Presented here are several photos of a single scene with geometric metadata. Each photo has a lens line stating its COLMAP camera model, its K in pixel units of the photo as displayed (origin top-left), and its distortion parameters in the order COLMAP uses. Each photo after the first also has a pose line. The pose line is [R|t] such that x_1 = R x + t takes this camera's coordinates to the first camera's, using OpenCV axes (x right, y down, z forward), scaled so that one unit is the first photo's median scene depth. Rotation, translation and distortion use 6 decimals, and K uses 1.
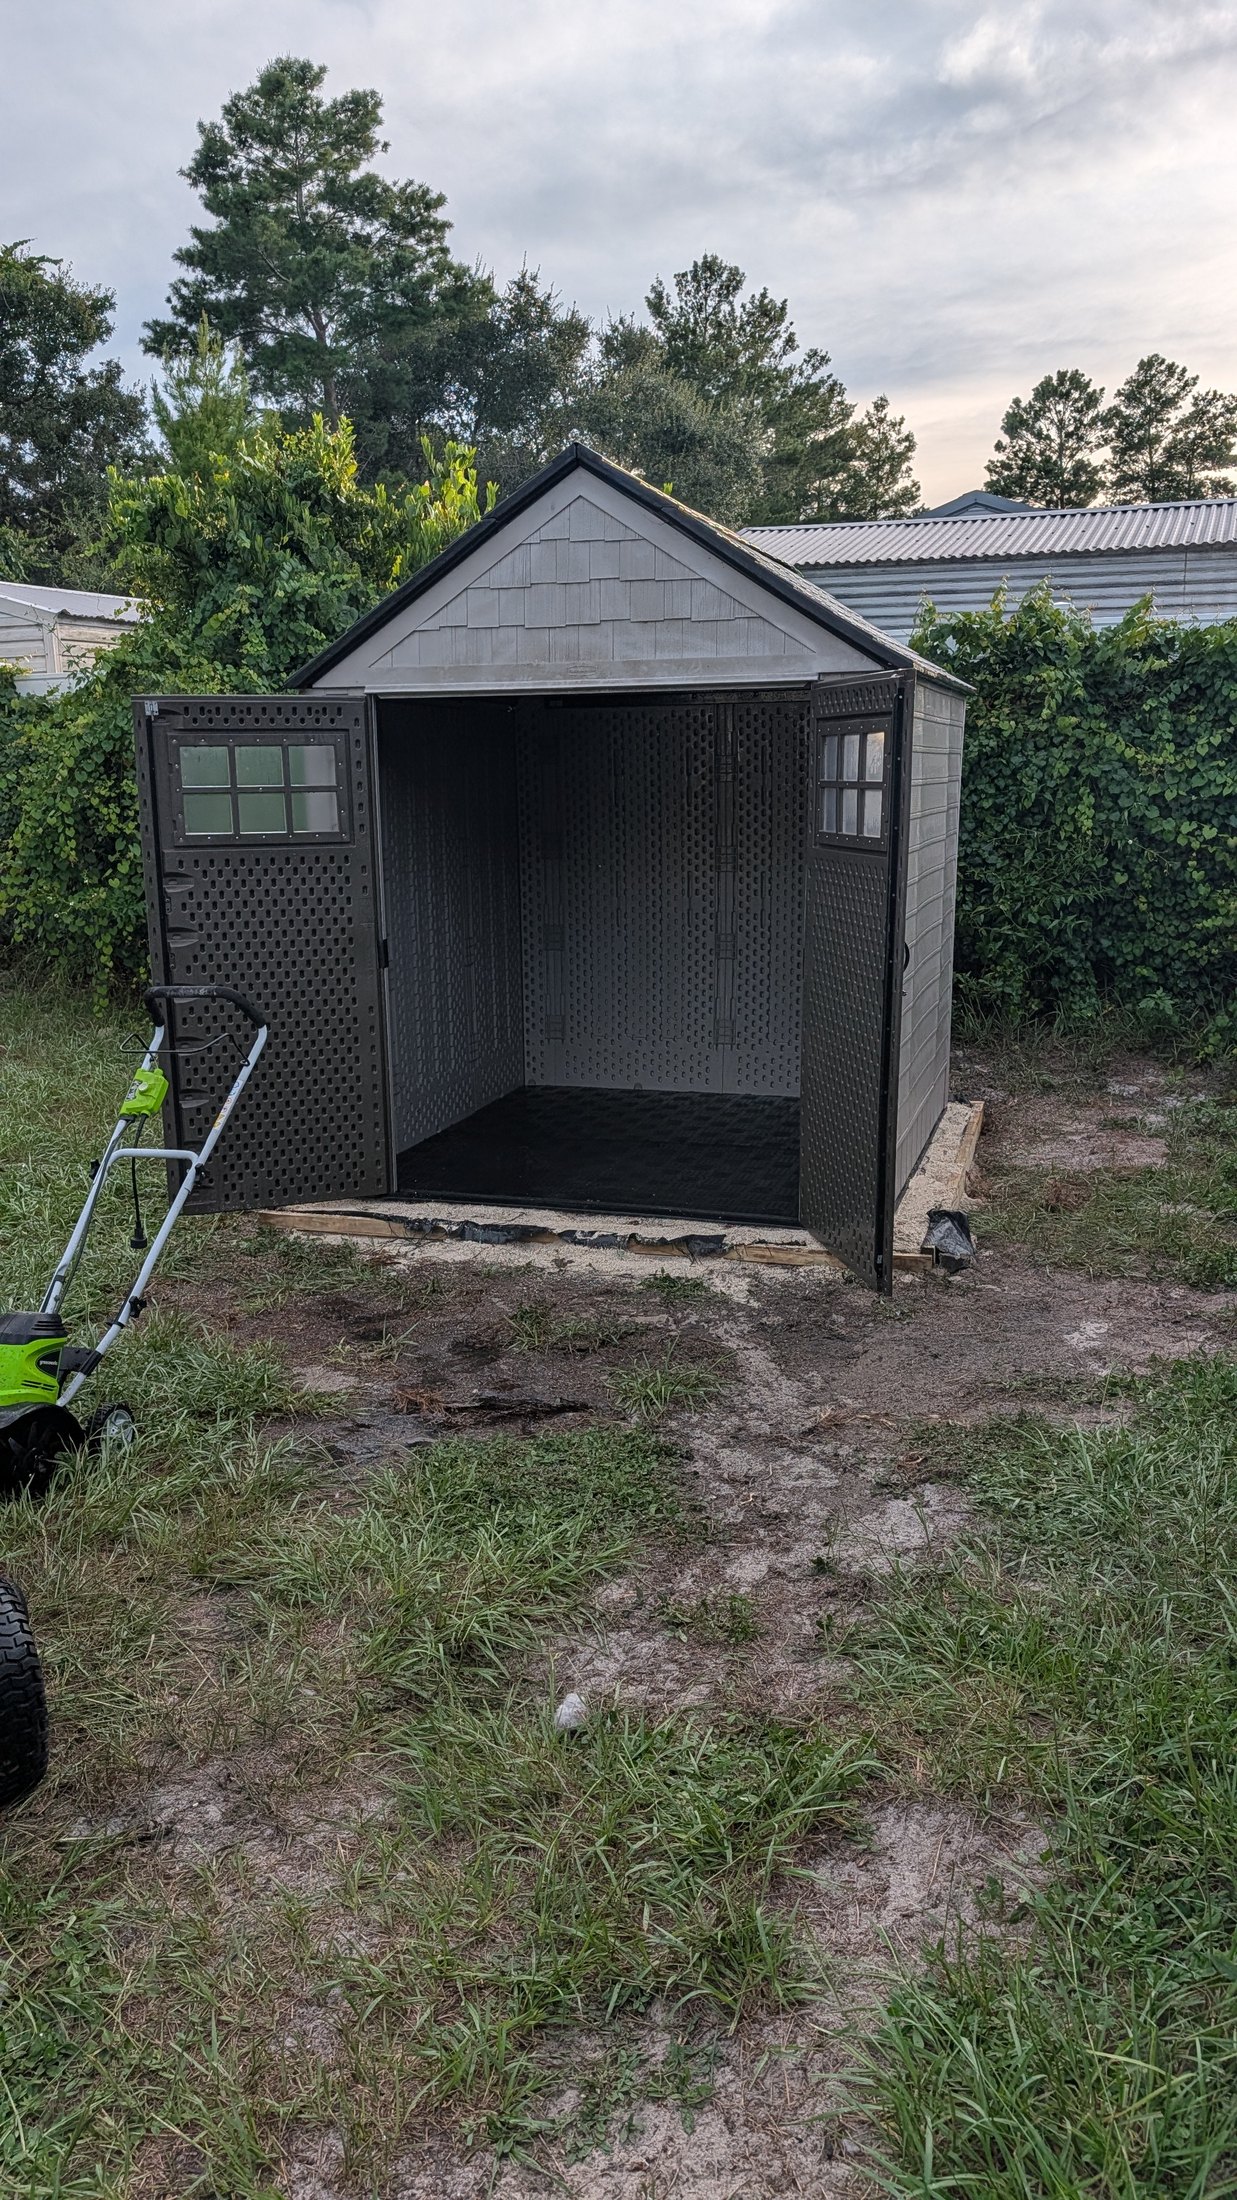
lens RADIAL K [[1518.0, 0, 607.0], [0, 1518.0, 1119.4], [0, 0, 1]] dist [0.018898, -0.000636]
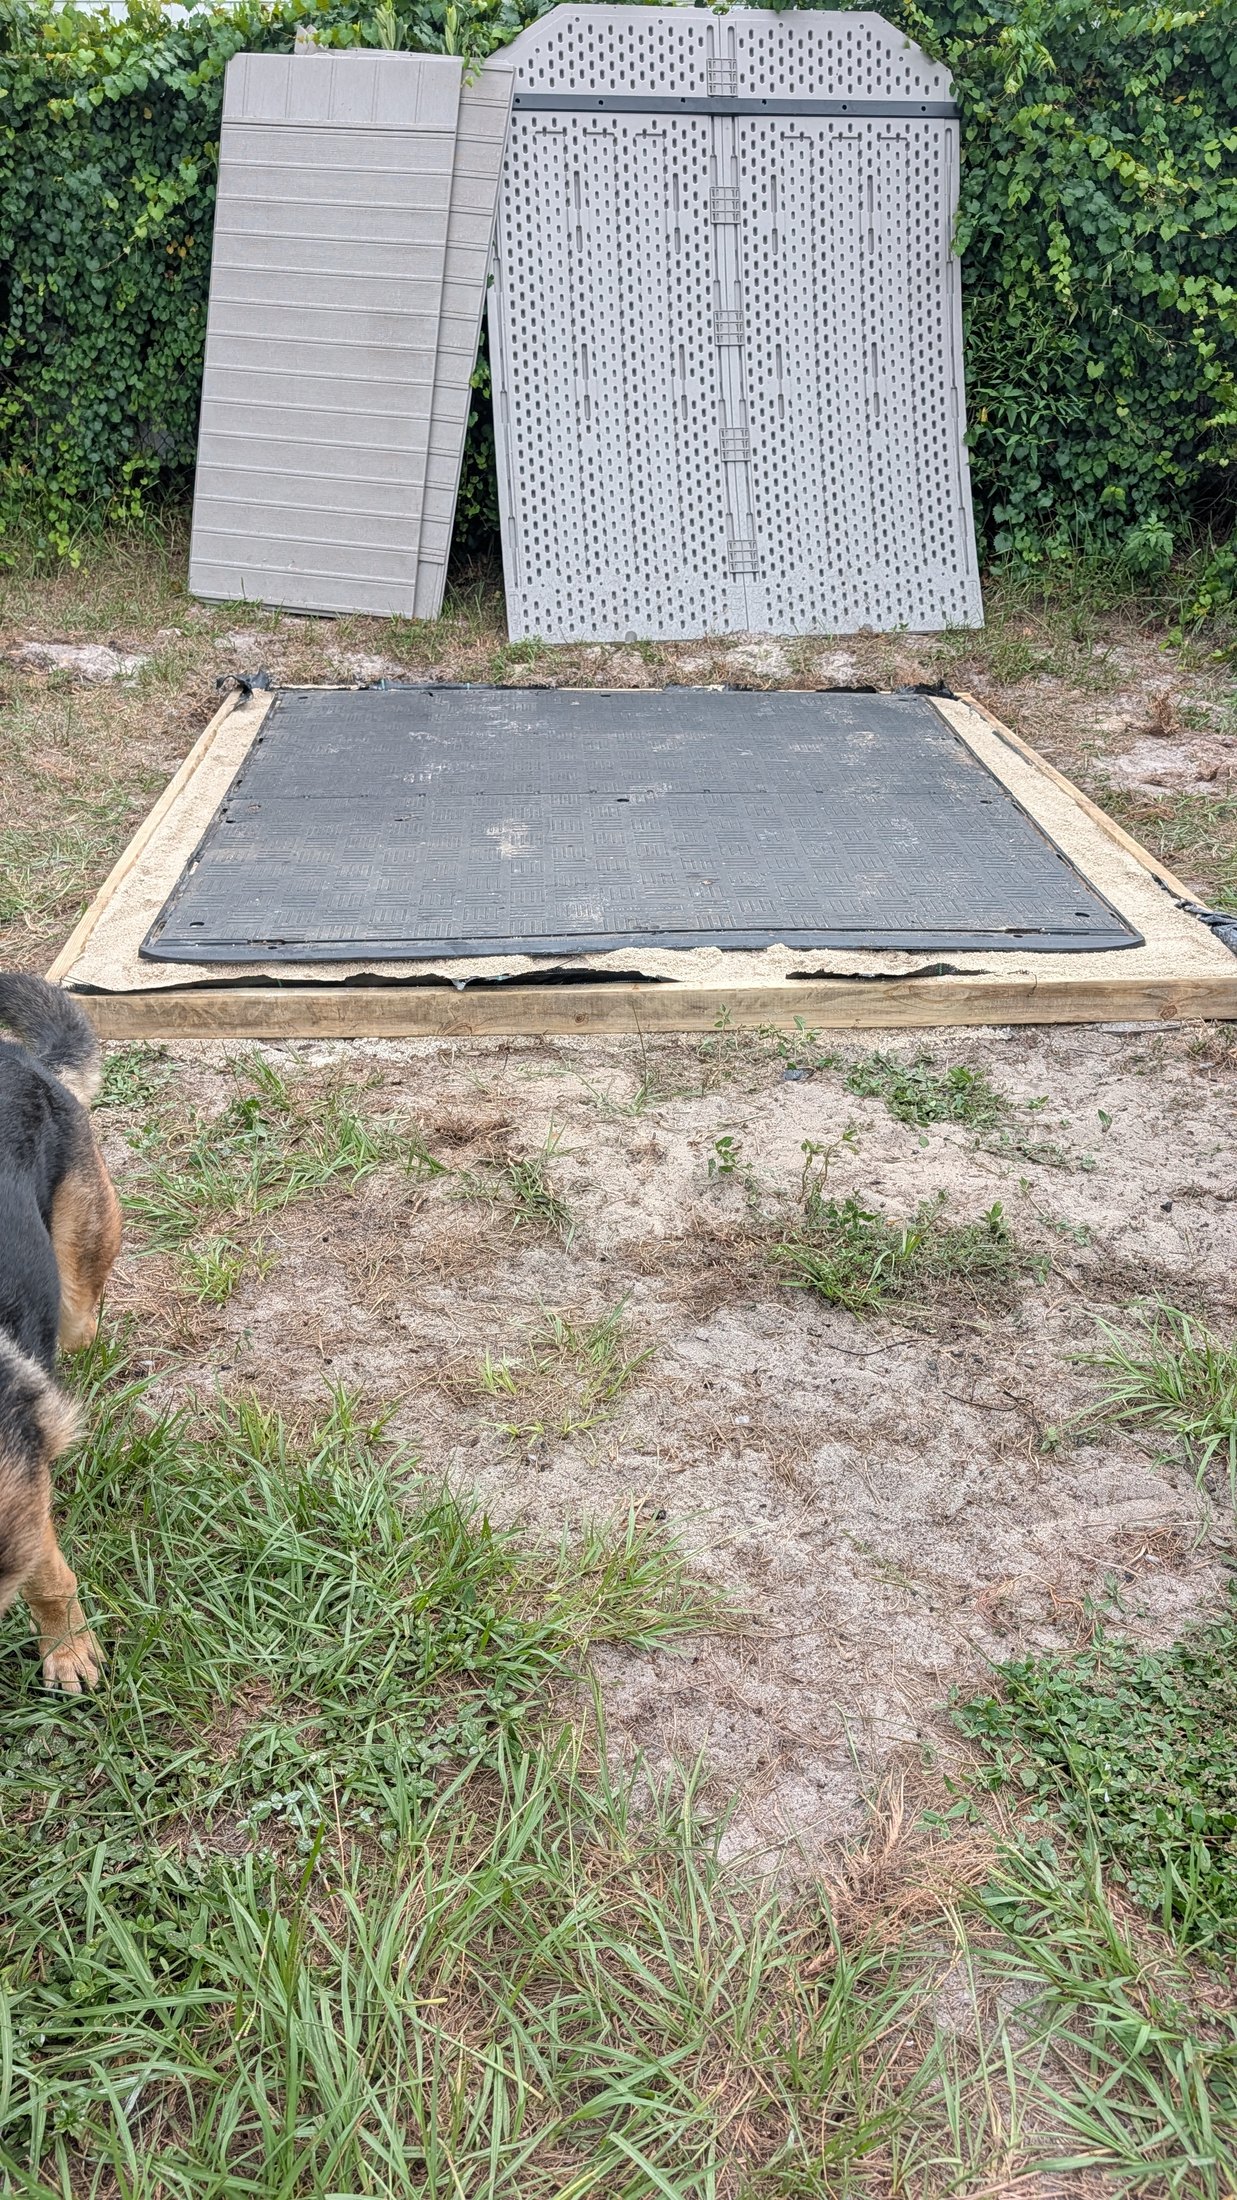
lens RADIAL K [[1574.1, 0, 599.8], [0, 1574.1, 1109.3], [0, 0, 1]] dist [0.011243, 0.000702]
pose [[0.947727, -0.129919, 0.291436, -0.192294], [0.046718, 0.960010, 0.276040, -0.043694], [-0.315644, -0.247995, 0.915897, 0.389198]]
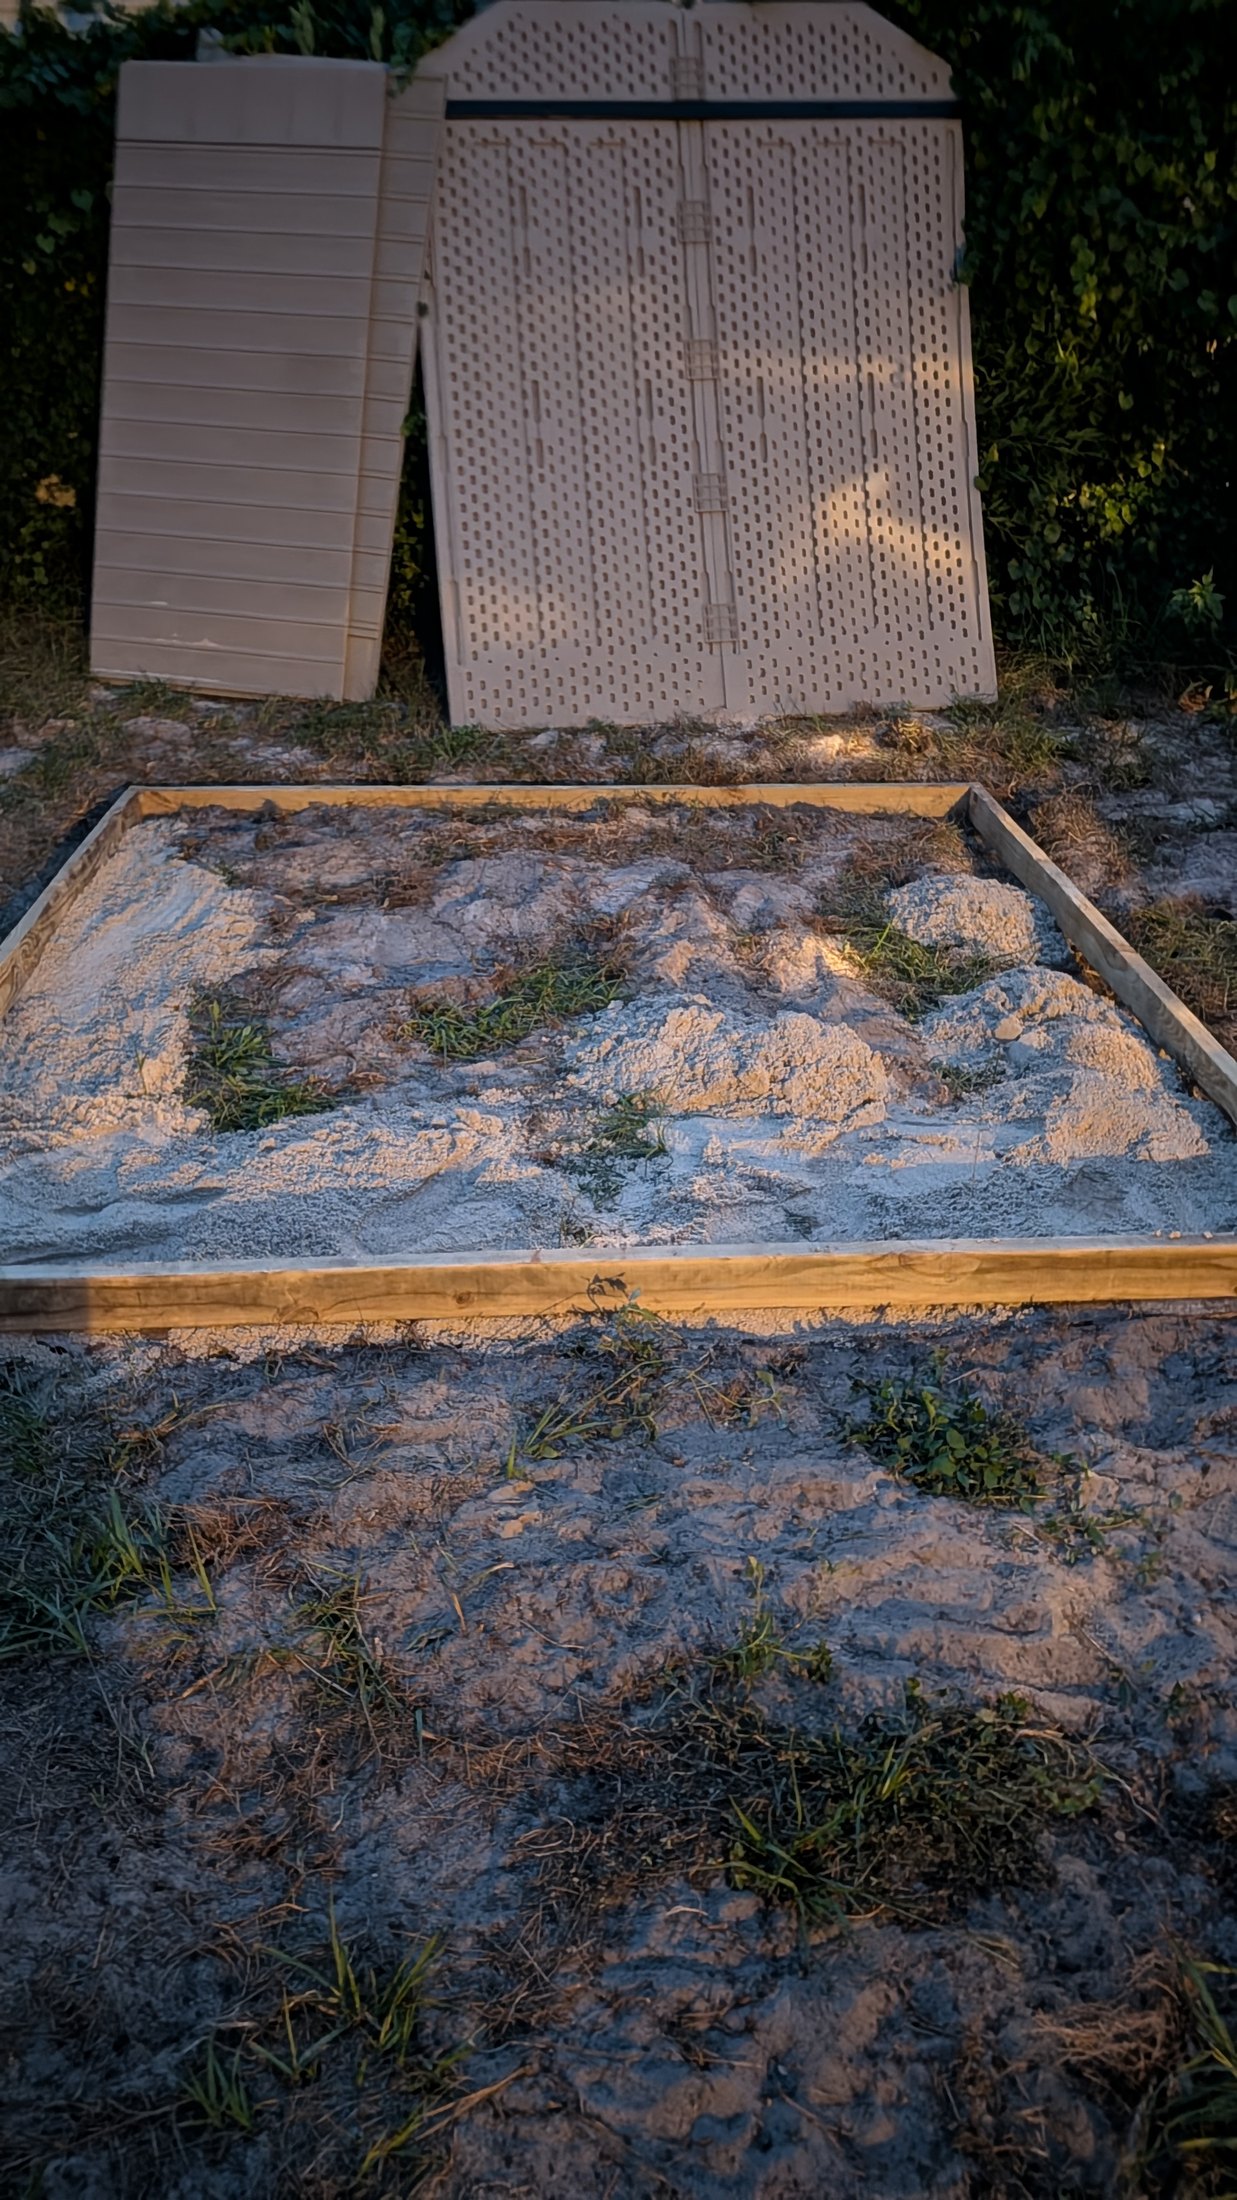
lens RADIAL K [[1609.4, 0, 615.3], [0, 1609.4, 1121.6], [0, 0, 1]] dist [-0.004122, -0.003685]
pose [[0.948620, -0.142031, 0.282748, -0.116206], [0.064110, 0.961336, 0.267813, -0.075449], [-0.309853, -0.235926, 0.921048, 0.499447]]
